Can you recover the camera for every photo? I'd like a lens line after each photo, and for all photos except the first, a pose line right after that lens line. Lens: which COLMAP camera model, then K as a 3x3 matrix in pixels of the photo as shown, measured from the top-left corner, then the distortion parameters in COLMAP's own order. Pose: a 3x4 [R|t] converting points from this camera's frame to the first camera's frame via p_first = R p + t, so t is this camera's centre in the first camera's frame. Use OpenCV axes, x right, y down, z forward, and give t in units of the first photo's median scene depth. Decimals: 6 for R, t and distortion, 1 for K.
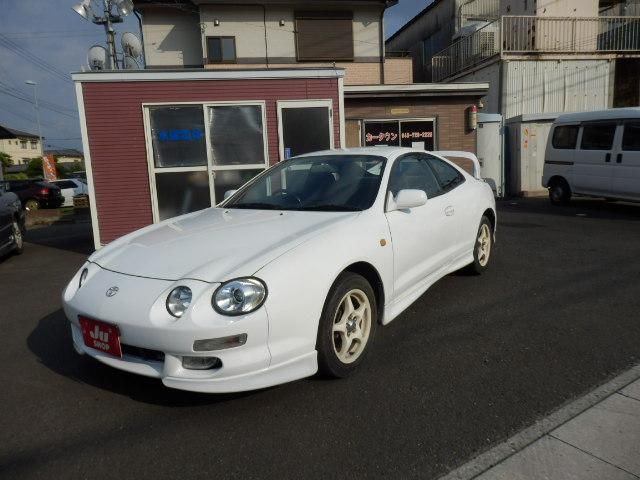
lens RADIAL K [[482.8, 0, 320.0], [0, 482.8, 240.0], [0, 0, 1]] dist [-0.000590, 0.004463]
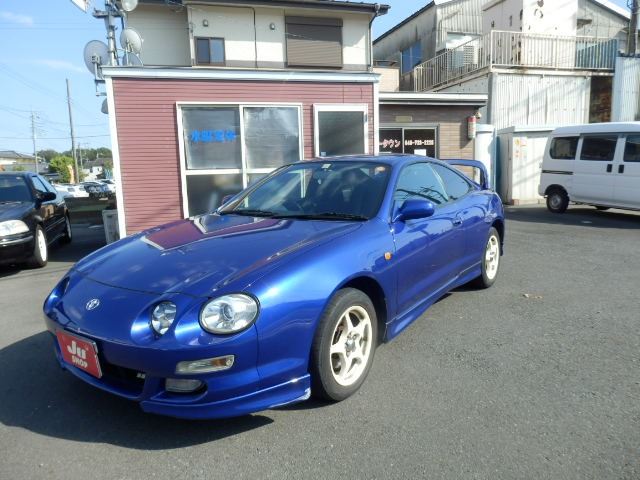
lens RADIAL K [[482.8, 0, 320.0], [0, 482.8, 240.0], [0, 0, 1]] dist [-0.000590, 0.004463]
pose [[0.994145, 0.002102, 0.108037, -0.115343], [-0.000478, 0.999886, -0.015060, 0.002290], [-0.108056, 0.014920, 0.994033, 0.016419]]
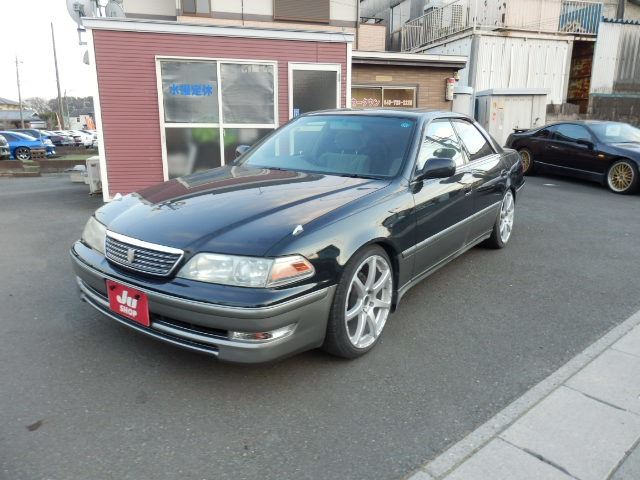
lens RADIAL K [[482.8, 0, 320.0], [0, 482.8, 240.0], [0, 0, 1]] dist [-0.000590, 0.004463]
pose [[0.991706, 0.019540, 0.127035, -0.092441], [-0.028752, 0.997055, 0.071094, 0.008783], [-0.125272, -0.074157, 0.989347, -0.032173]]
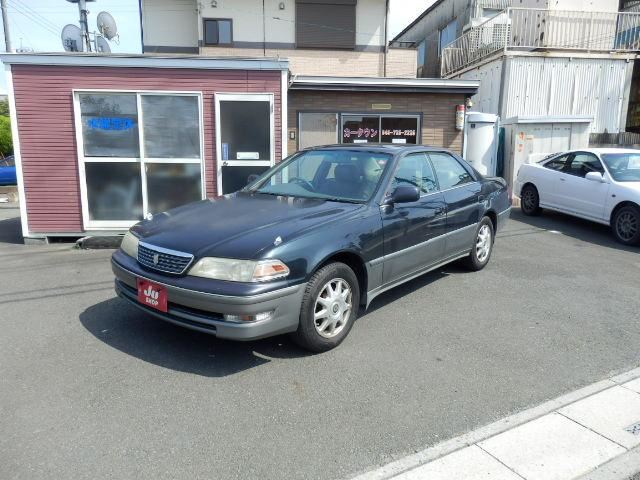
lens RADIAL K [[482.8, 0, 320.0], [0, 482.8, 240.0], [0, 0, 1]] dist [-0.000590, 0.004463]
pose [[0.995219, 0.068754, -0.069363, 0.127361], [-0.066599, 0.997237, 0.032919, -0.028812], [0.071435, -0.028142, 0.997048, 0.041273]]
